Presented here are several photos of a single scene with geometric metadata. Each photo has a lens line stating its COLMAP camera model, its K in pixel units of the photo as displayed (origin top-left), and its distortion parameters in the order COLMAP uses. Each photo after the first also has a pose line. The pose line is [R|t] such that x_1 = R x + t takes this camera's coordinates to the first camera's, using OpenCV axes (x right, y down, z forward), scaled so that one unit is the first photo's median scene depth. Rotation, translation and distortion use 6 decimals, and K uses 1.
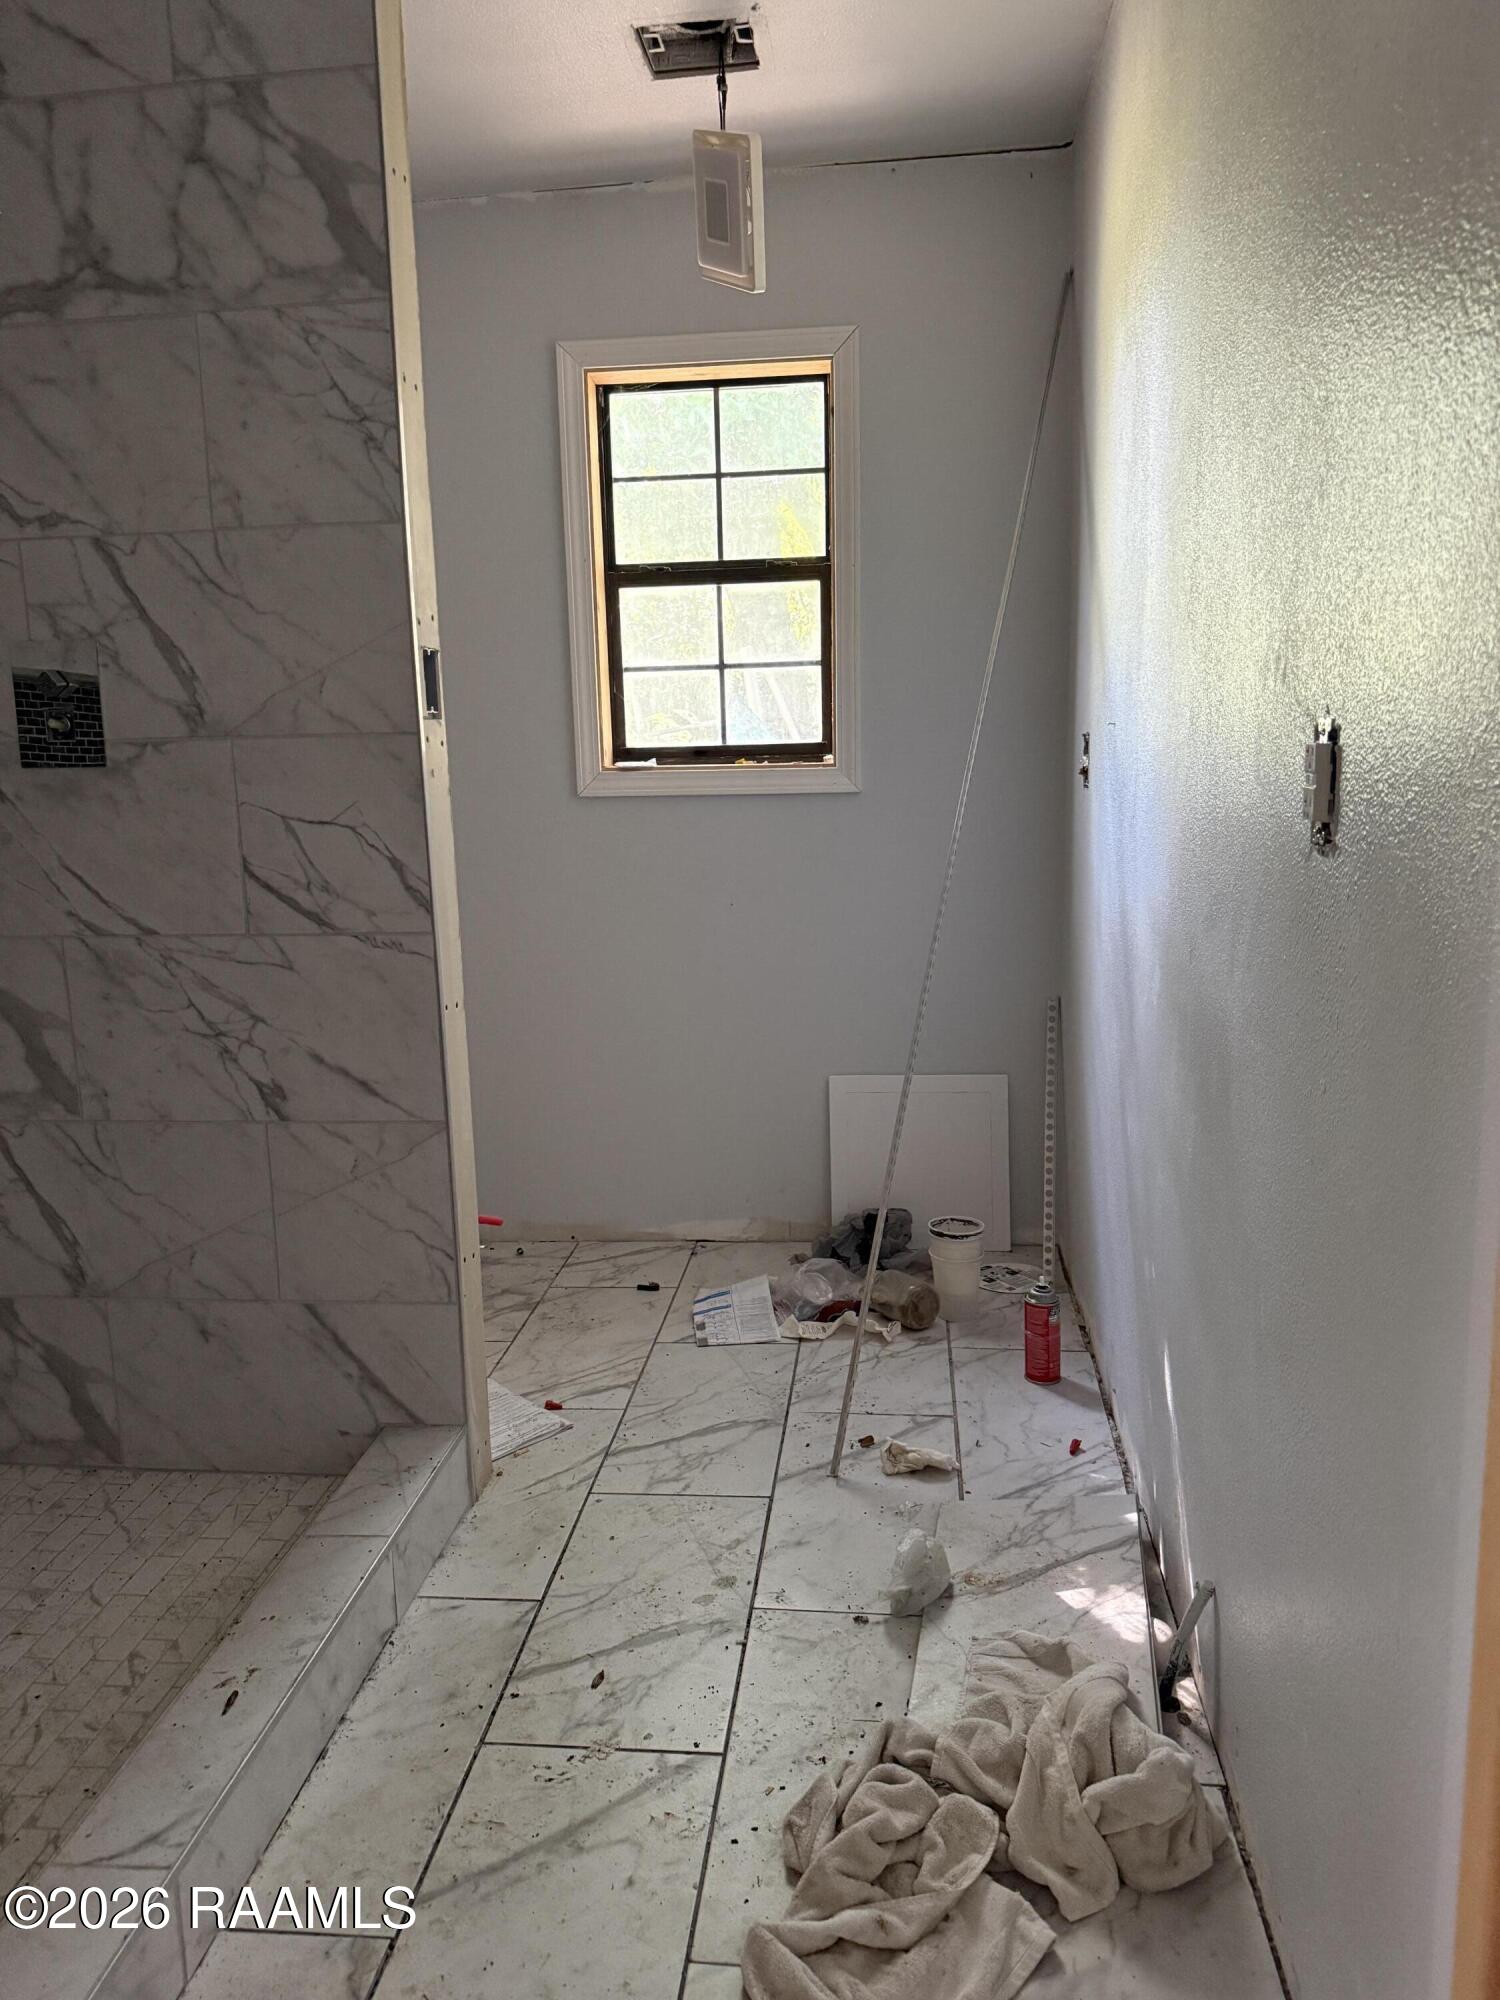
lens RADIAL K [[1487.1, 0, 738.0], [0, 1487.1, 995.1], [0, 0, 1]] dist [0.065903, -0.070150]
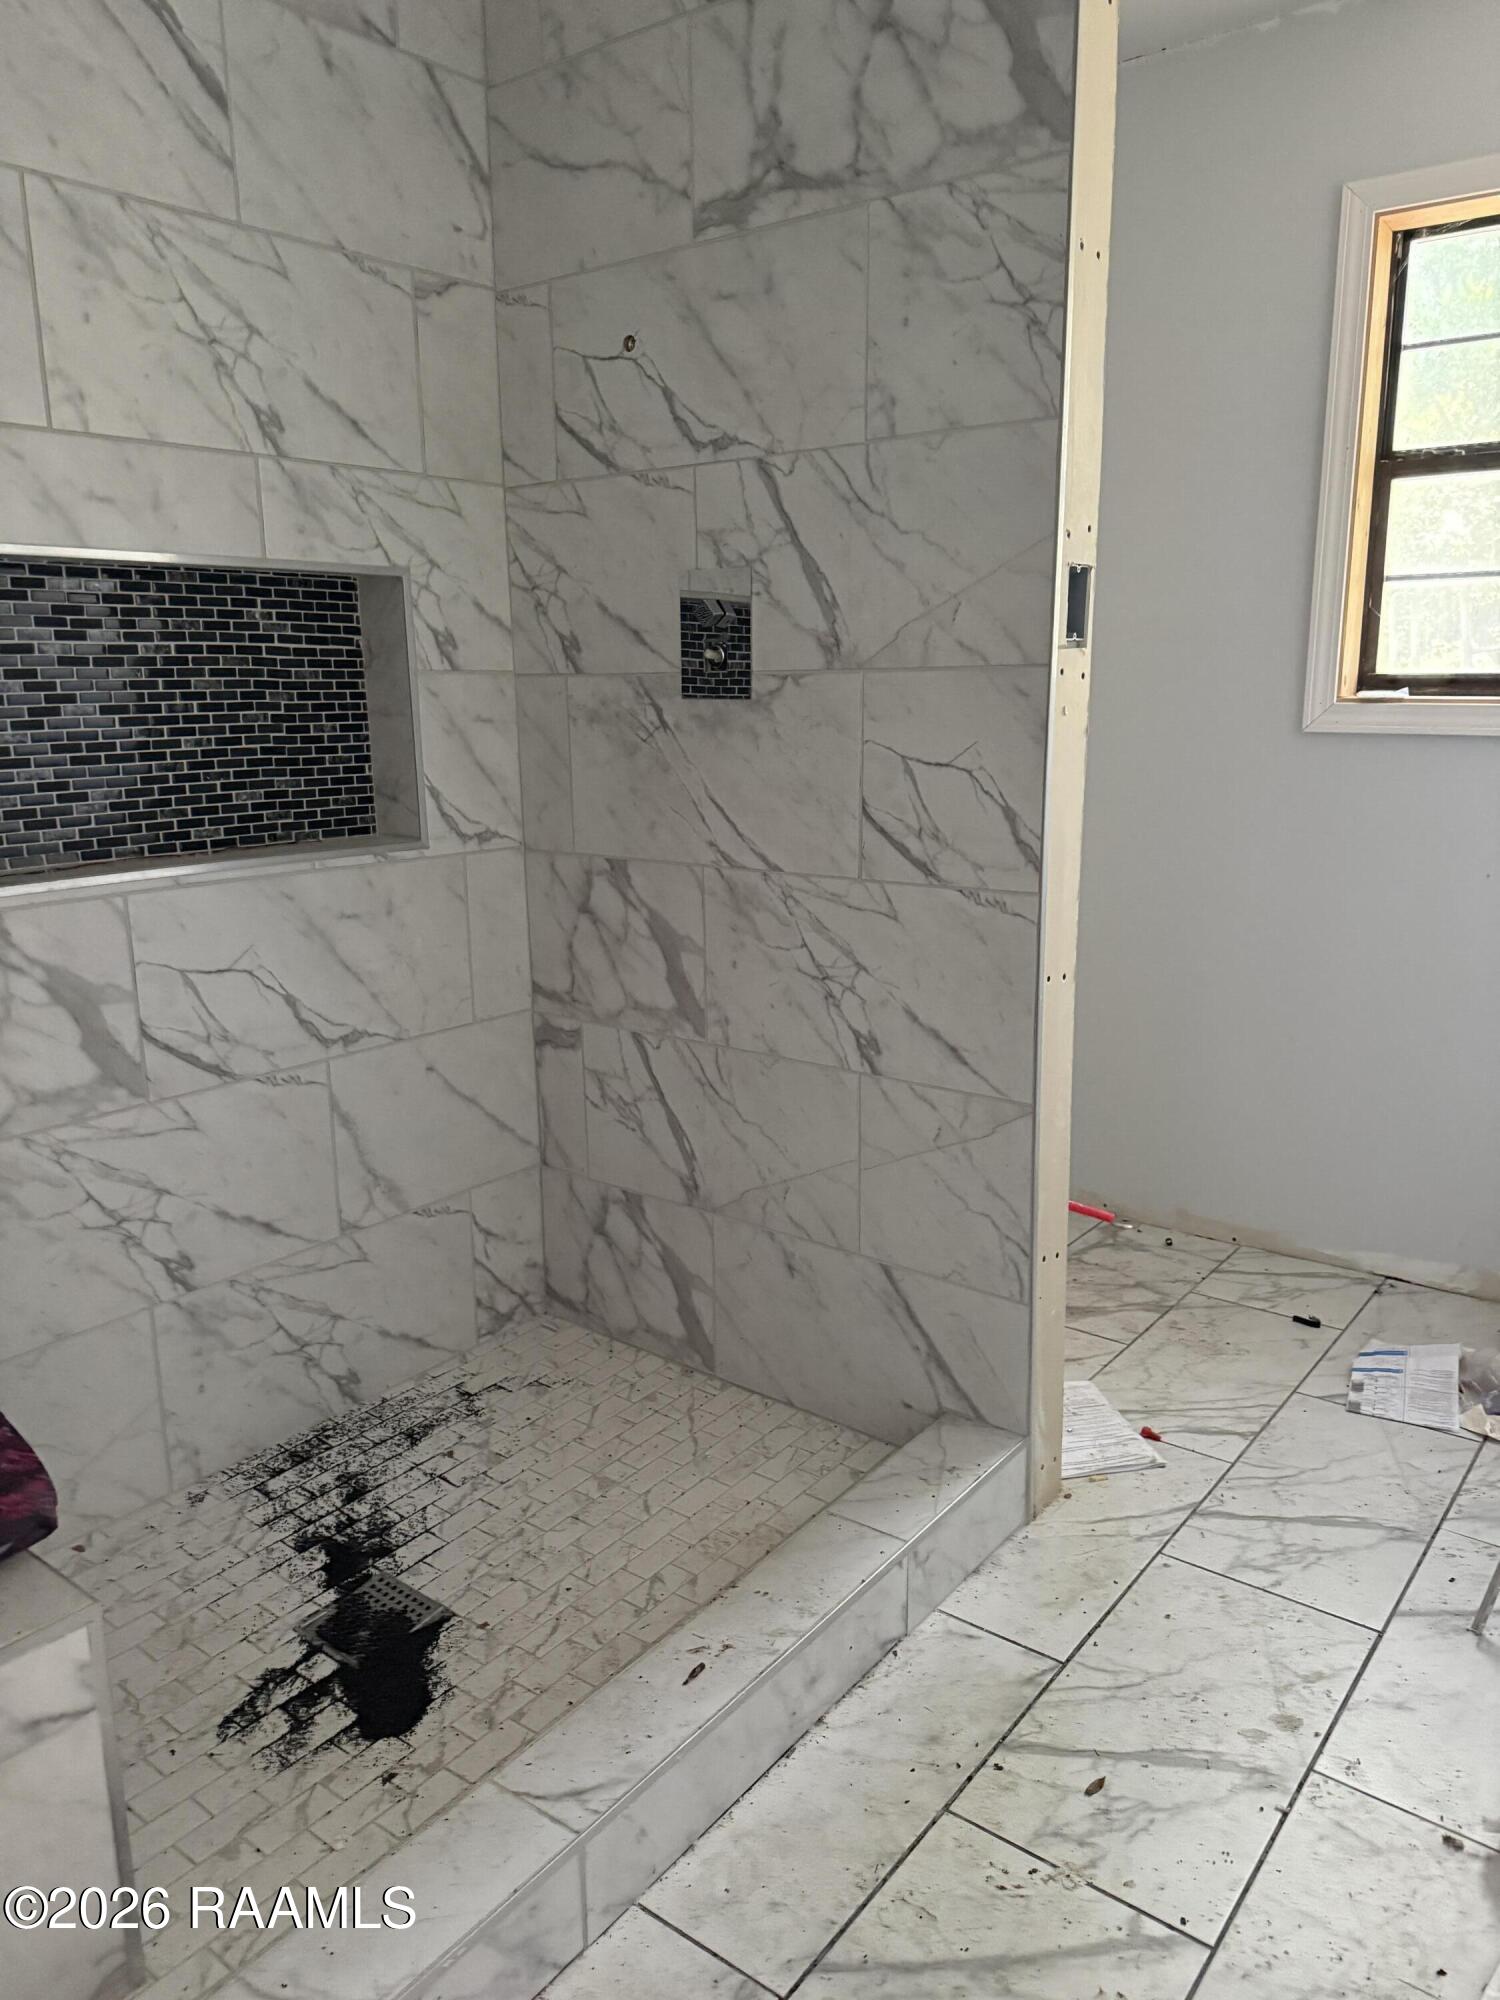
lens RADIAL K [[1487.1, 0, 697.7], [0, 1487.1, 1007.8], [0, 0, 1]] dist [0.065903, -0.070150]
pose [[0.853103, 0.129944, -0.505302, 0.077213], [-0.096435, 0.991073, 0.092054, -0.036893], [0.512753, -0.029803, 0.858019, 0.134513]]
